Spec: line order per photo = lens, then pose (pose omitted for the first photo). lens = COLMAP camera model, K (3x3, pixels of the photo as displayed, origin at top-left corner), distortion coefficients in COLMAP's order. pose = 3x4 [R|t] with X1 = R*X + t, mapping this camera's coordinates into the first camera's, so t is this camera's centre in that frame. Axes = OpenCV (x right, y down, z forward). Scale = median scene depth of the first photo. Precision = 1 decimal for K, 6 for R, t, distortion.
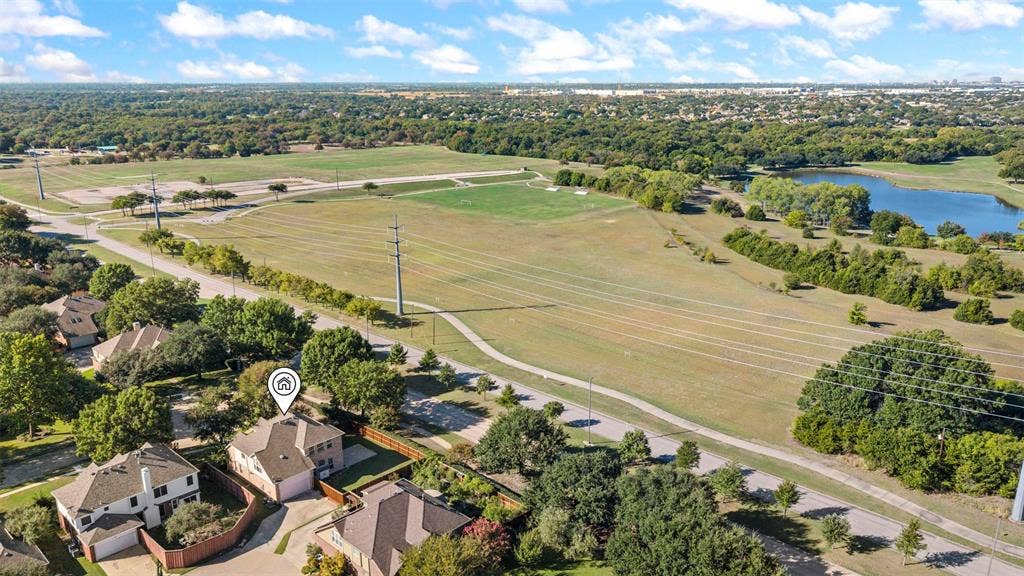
lens RADIAL K [[658.6, 0, 508.2], [0, 658.6, 287.6], [0, 0, 1]] dist [0.002481, -0.002269]
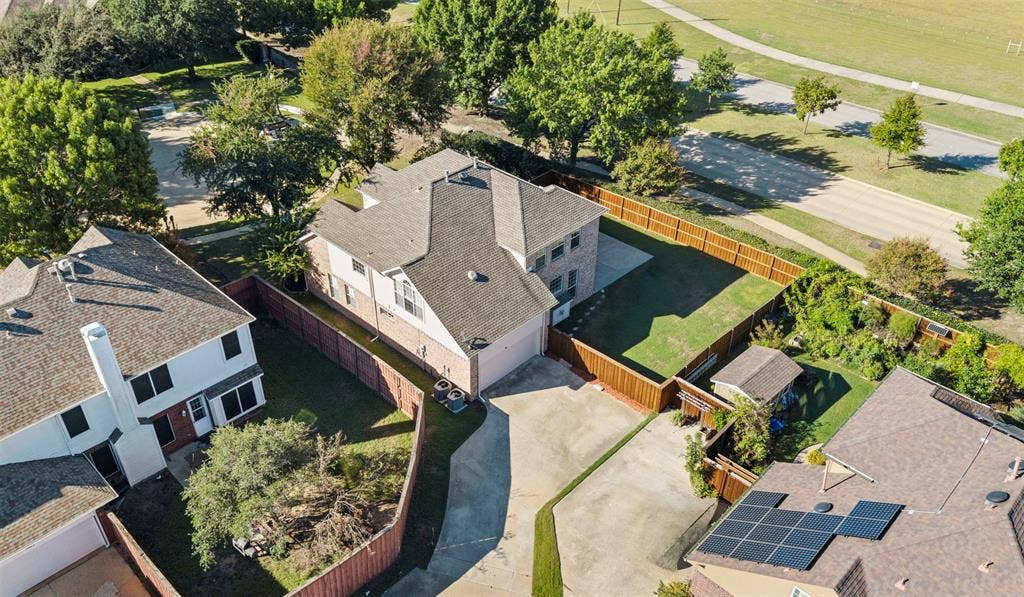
lens RADIAL K [[786.7, 0, 512.0], [0, 786.7, 298.1], [0, 0, 1]] dist [-0.003652, -0.003449]
pose [[0.999129, 0.027778, -0.031148, -0.292475], [-0.014696, 0.932689, 0.360383, 0.109179], [0.039062, -0.359611, 0.932284, 0.569826]]
